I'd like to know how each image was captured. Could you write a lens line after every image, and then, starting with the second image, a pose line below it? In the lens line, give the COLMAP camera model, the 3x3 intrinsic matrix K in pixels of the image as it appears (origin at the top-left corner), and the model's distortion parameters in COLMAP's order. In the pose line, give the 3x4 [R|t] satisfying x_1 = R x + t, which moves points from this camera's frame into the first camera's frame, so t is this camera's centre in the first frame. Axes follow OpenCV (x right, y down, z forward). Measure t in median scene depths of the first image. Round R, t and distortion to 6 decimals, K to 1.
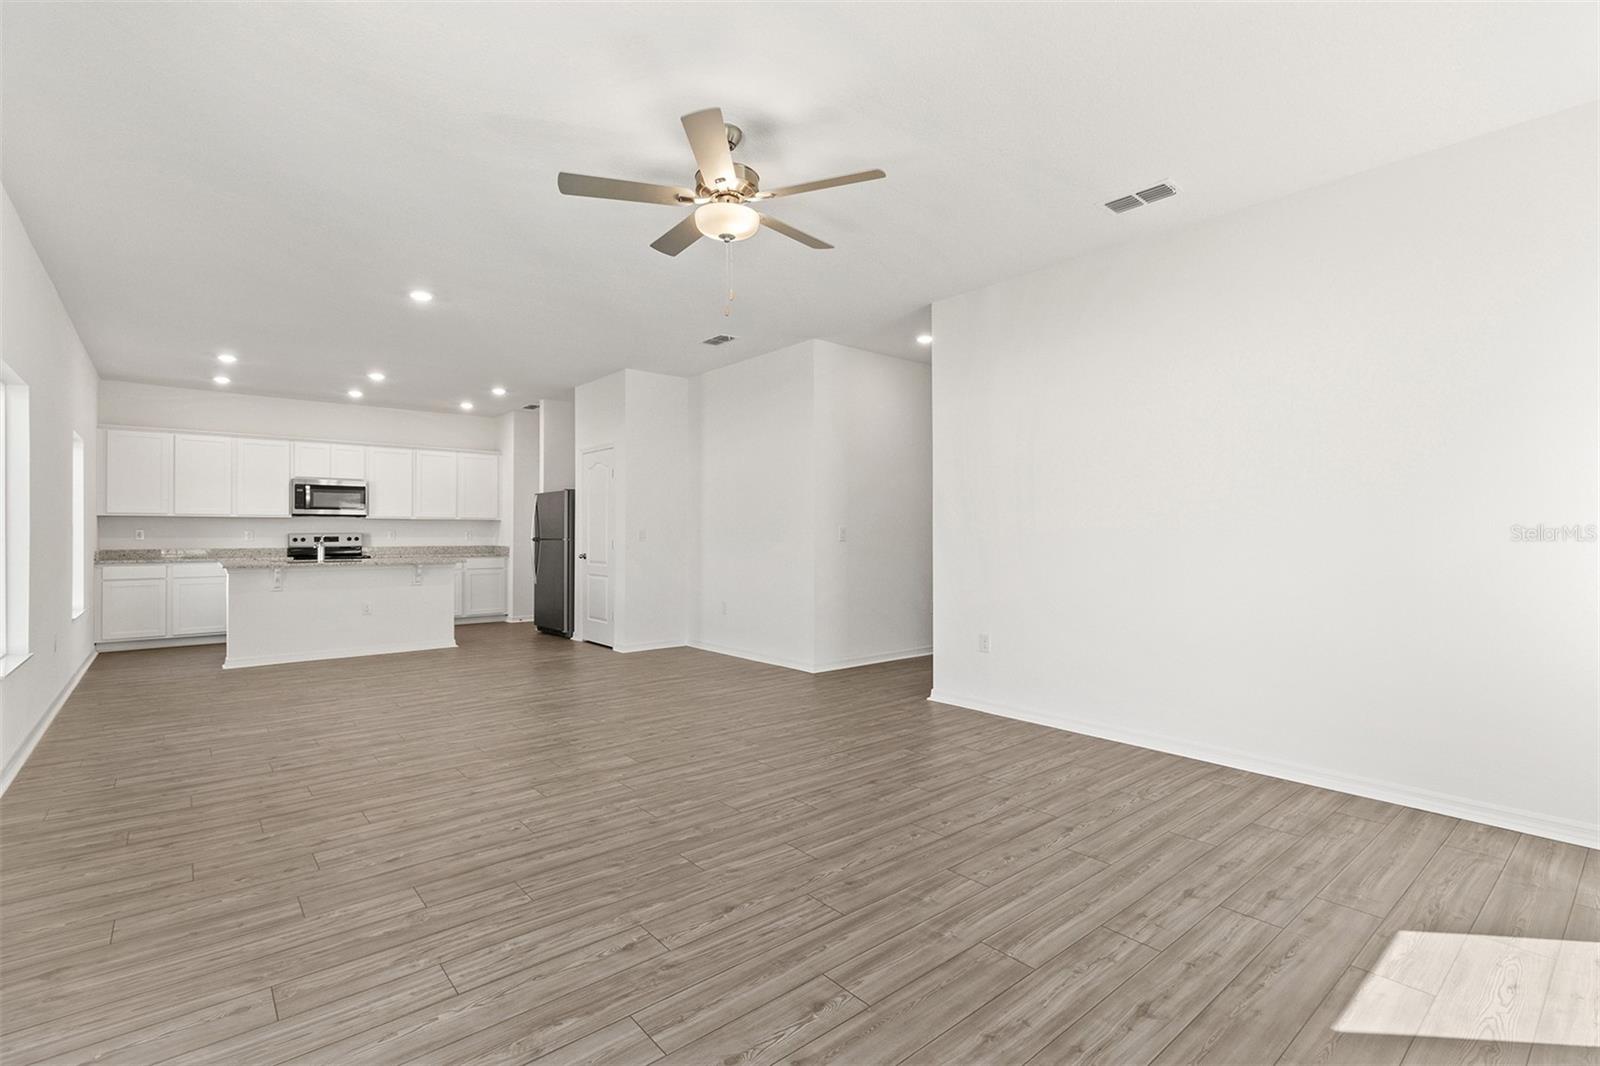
lens RADIAL K [[740.4, 0, 805.7], [0, 740.4, 531.5], [0, 0, 1]] dist [-0.001418, 0.001466]
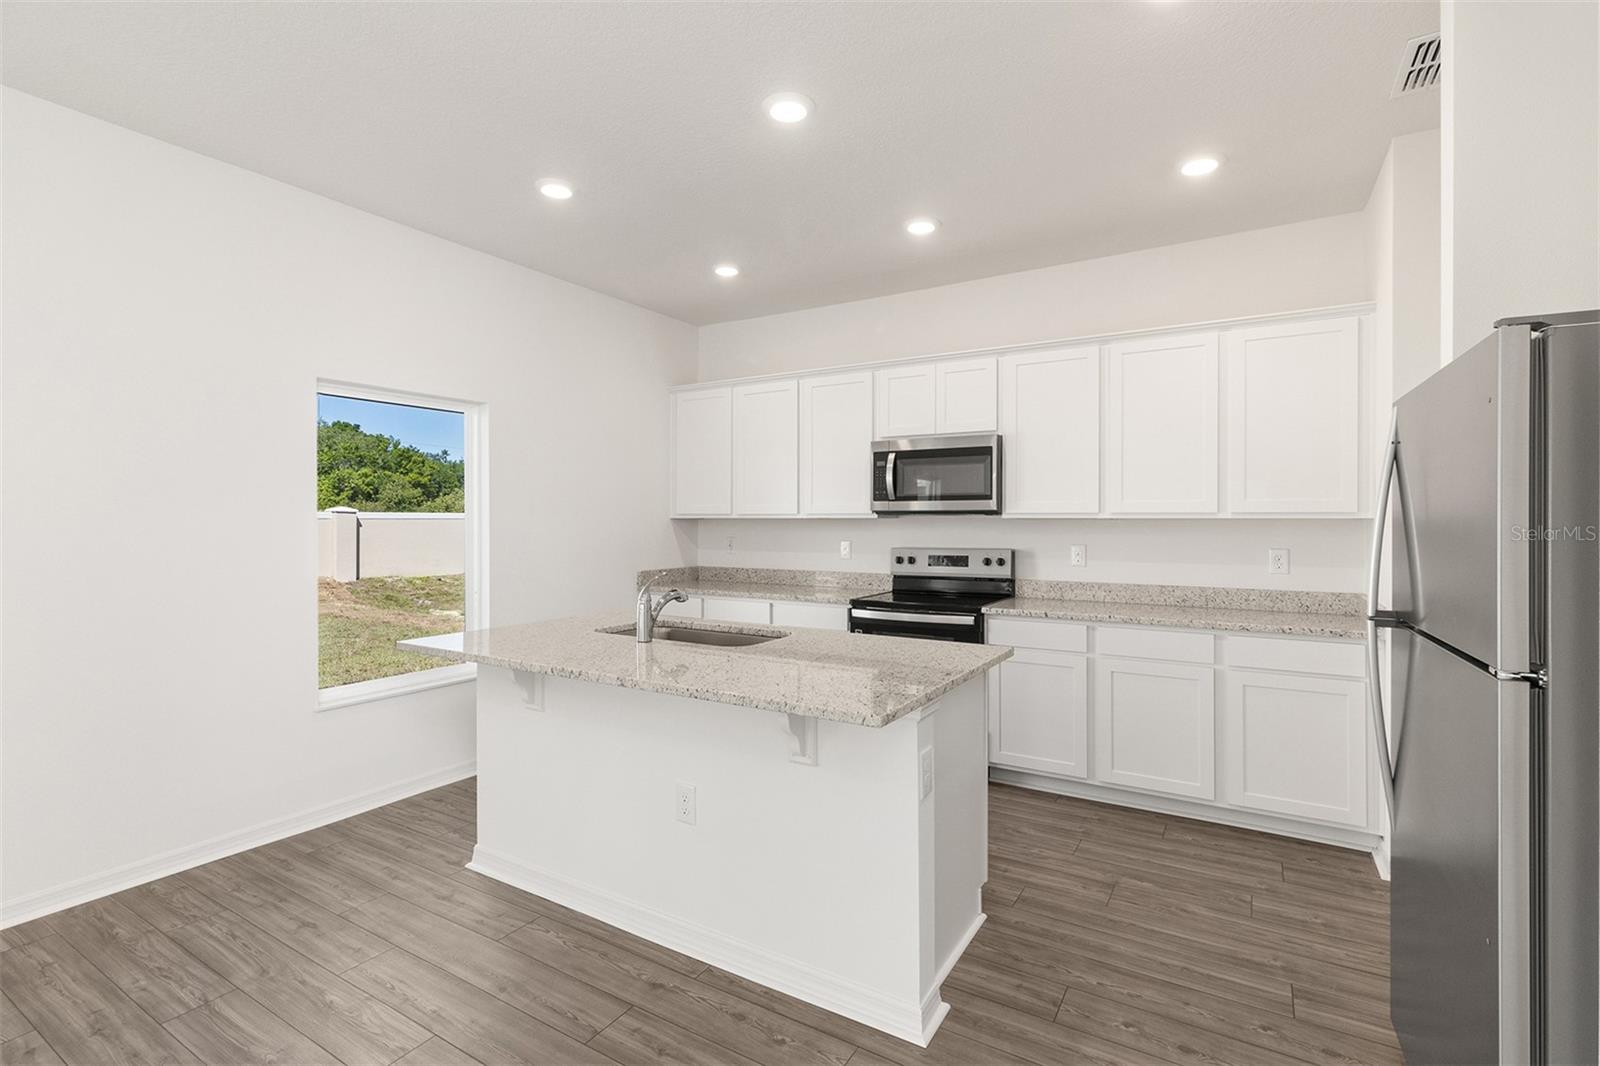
lens RADIAL K [[740.4, 0, 800.8], [0, 740.4, 517.0], [0, 0, 1]] dist [-0.001418, 0.001466]
pose [[0.310340, -0.002244, -0.950623, -0.222085], [0.002273, 0.999996, -0.001619, -0.019035], [0.950623, -0.001658, 0.310344, 0.794290]]
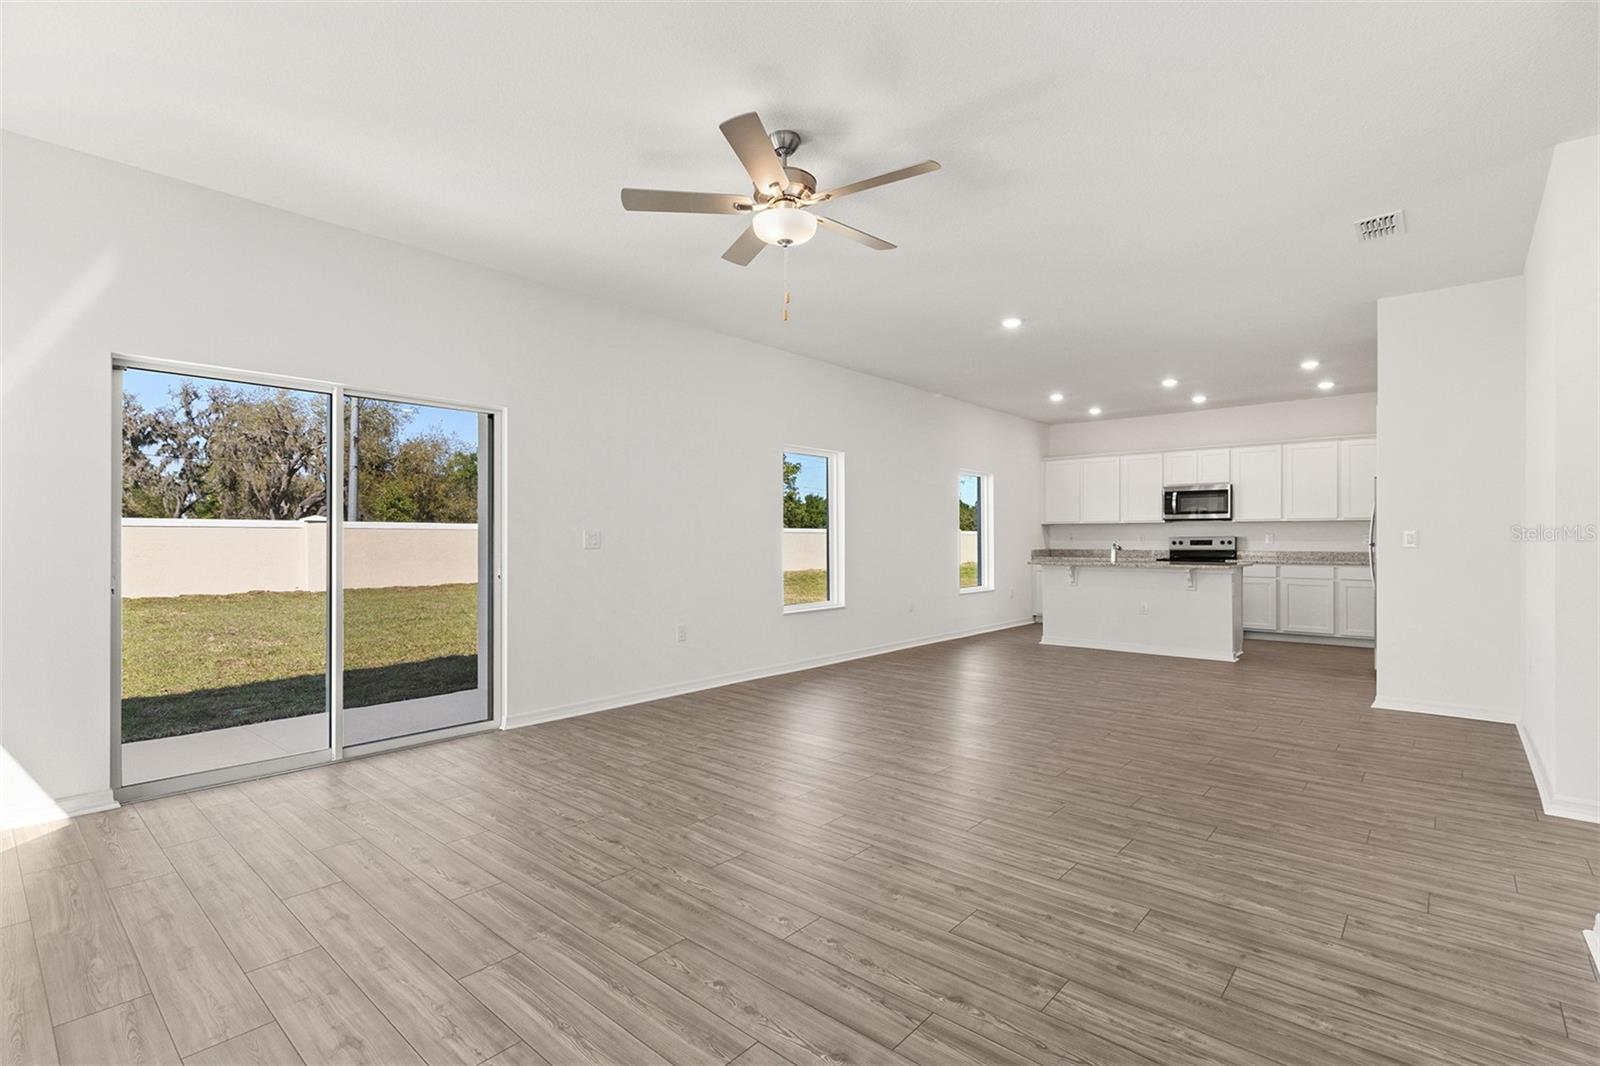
lens RADIAL K [[740.4, 0, 796.6], [0, 740.4, 535.5], [0, 0, 1]] dist [-0.001418, 0.001466]
pose [[0.142168, -0.002723, -0.989839, 0.315059], [0.003021, 0.999993, -0.002317, 0.001196], [0.989838, -0.002661, 0.142176, 0.305830]]
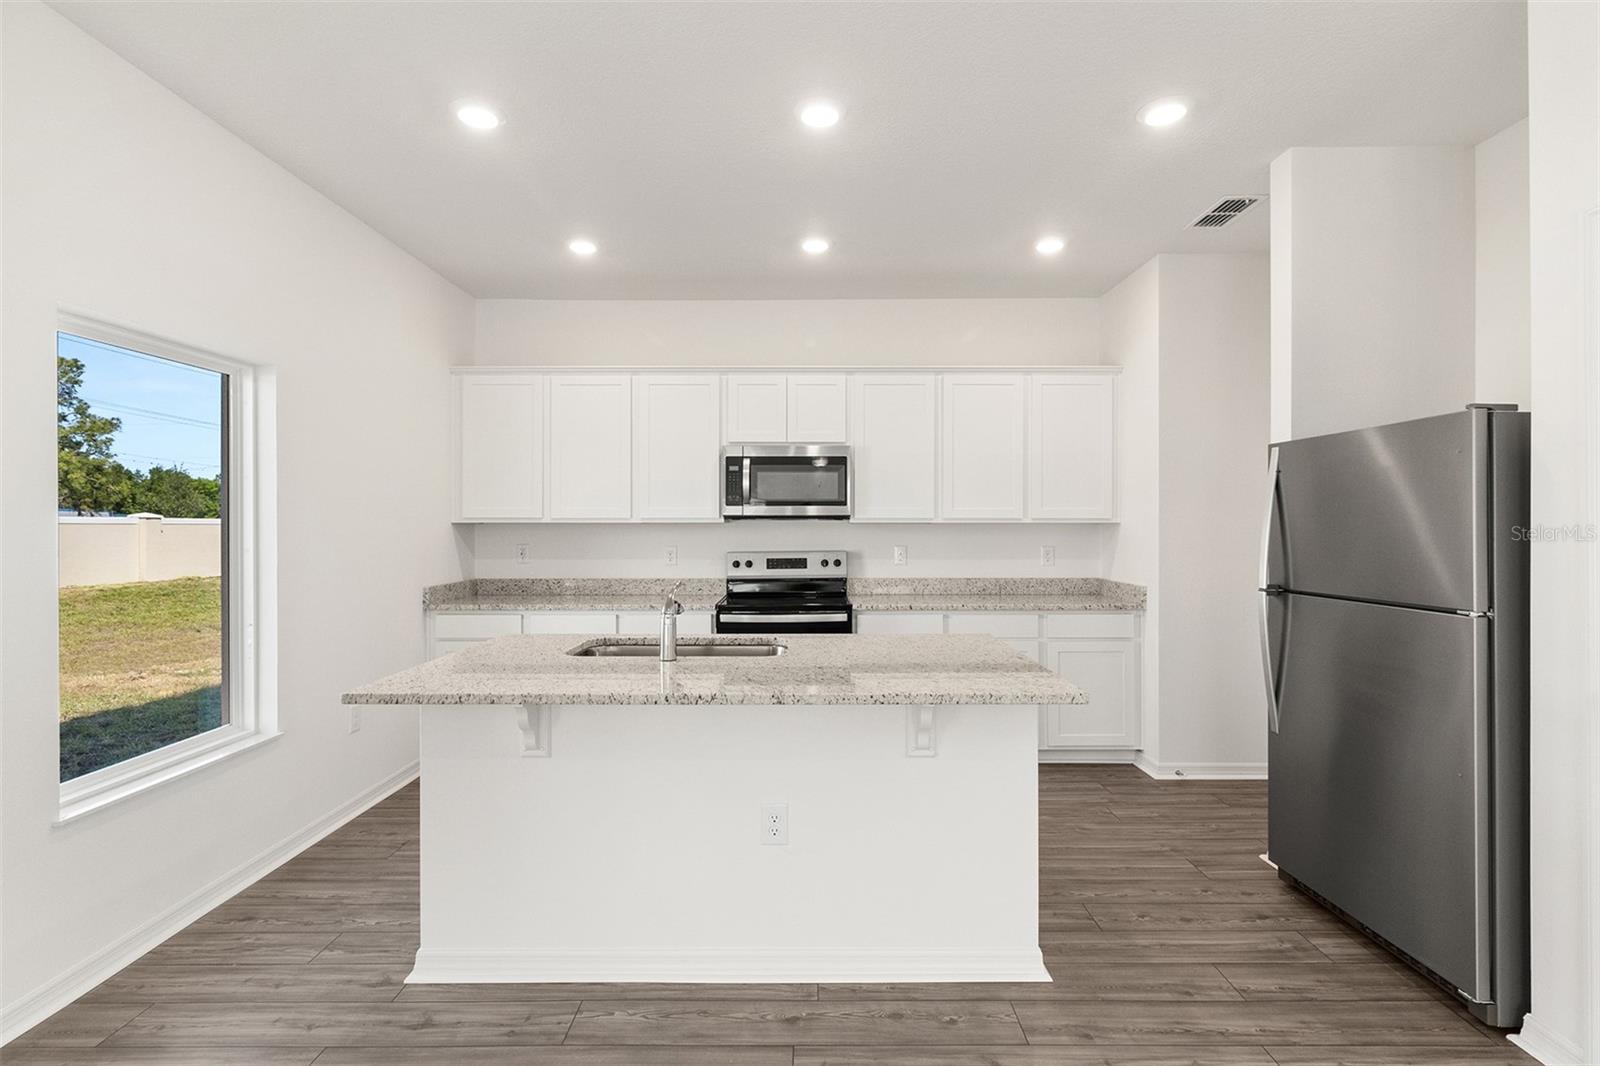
lens RADIAL K [[740.4, 0, 801.1], [0, 740.4, 523.1], [0, 0, 1]] dist [-0.001418, 0.001466]
pose [[0.759040, -0.001516, -0.651042, -0.321013], [0.002134, 0.999998, 0.000160, -0.018600], [0.651041, -0.001511, 0.759041, 0.648411]]
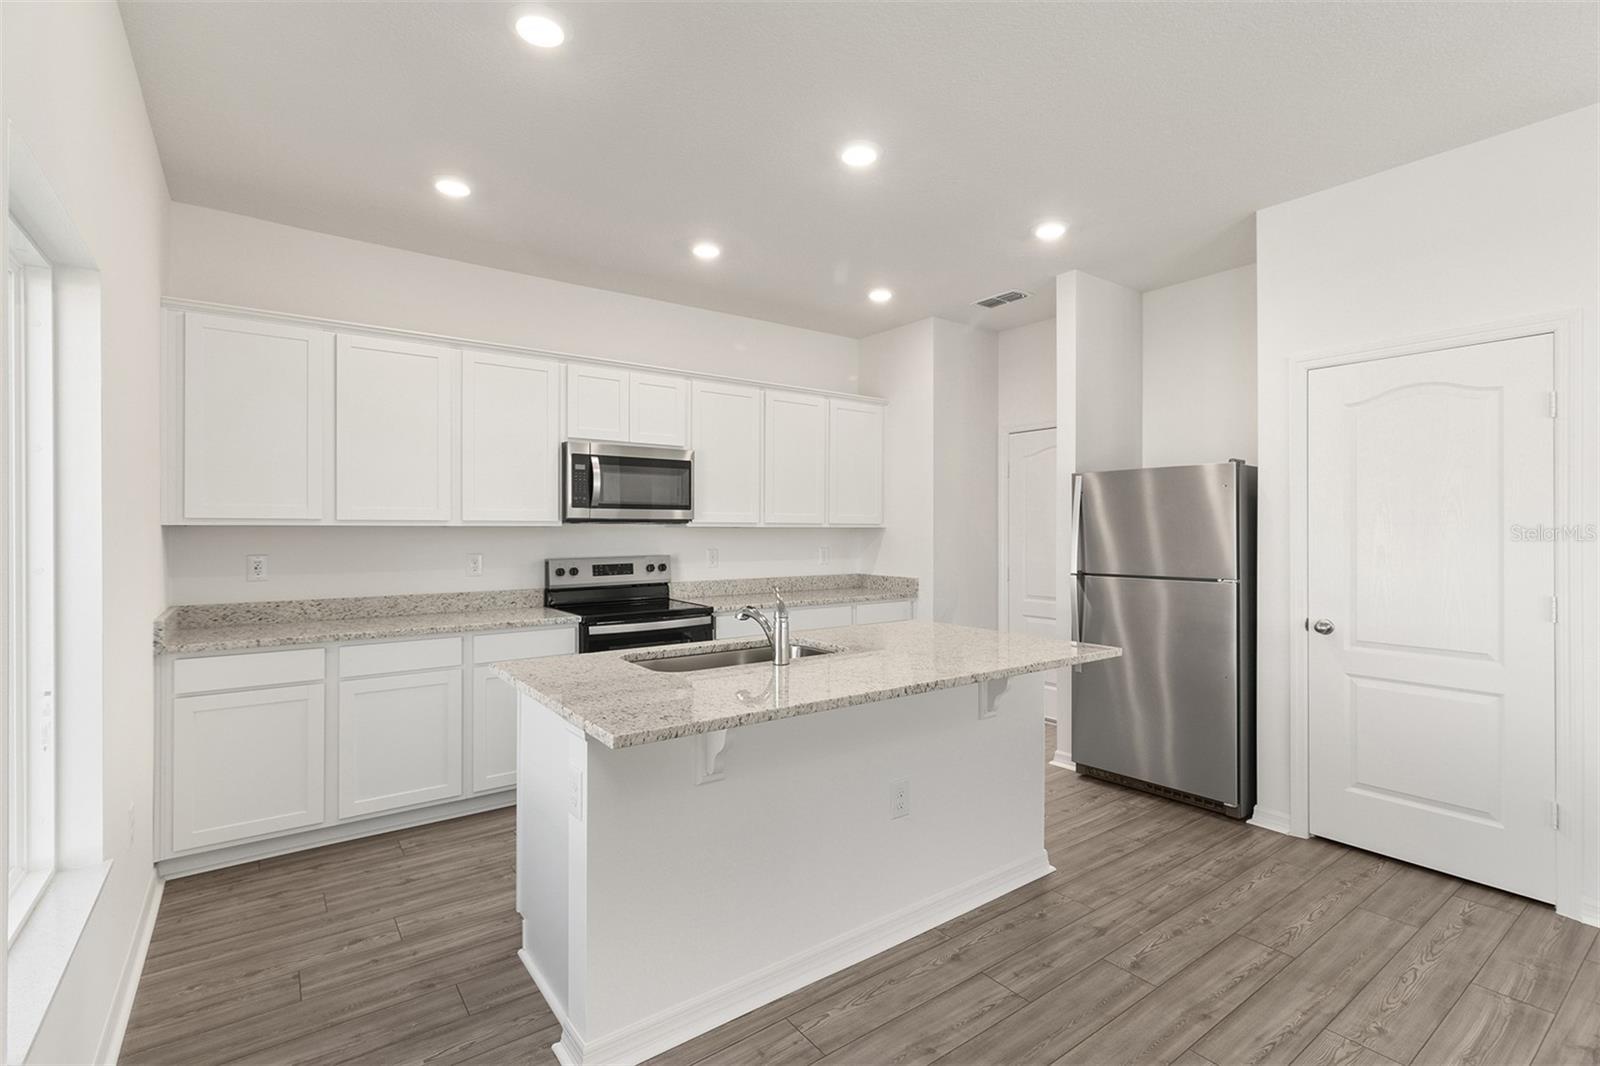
lens RADIAL K [[740.4, 0, 806.0], [0, 740.4, 528.6], [0, 0, 1]] dist [-0.001418, 0.001466]
pose [[0.997804, 0.000641, -0.066231, -0.514330], [-0.000516, 0.999998, 0.001902, -0.018483], [0.066232, -0.001863, 0.997802, 0.550130]]
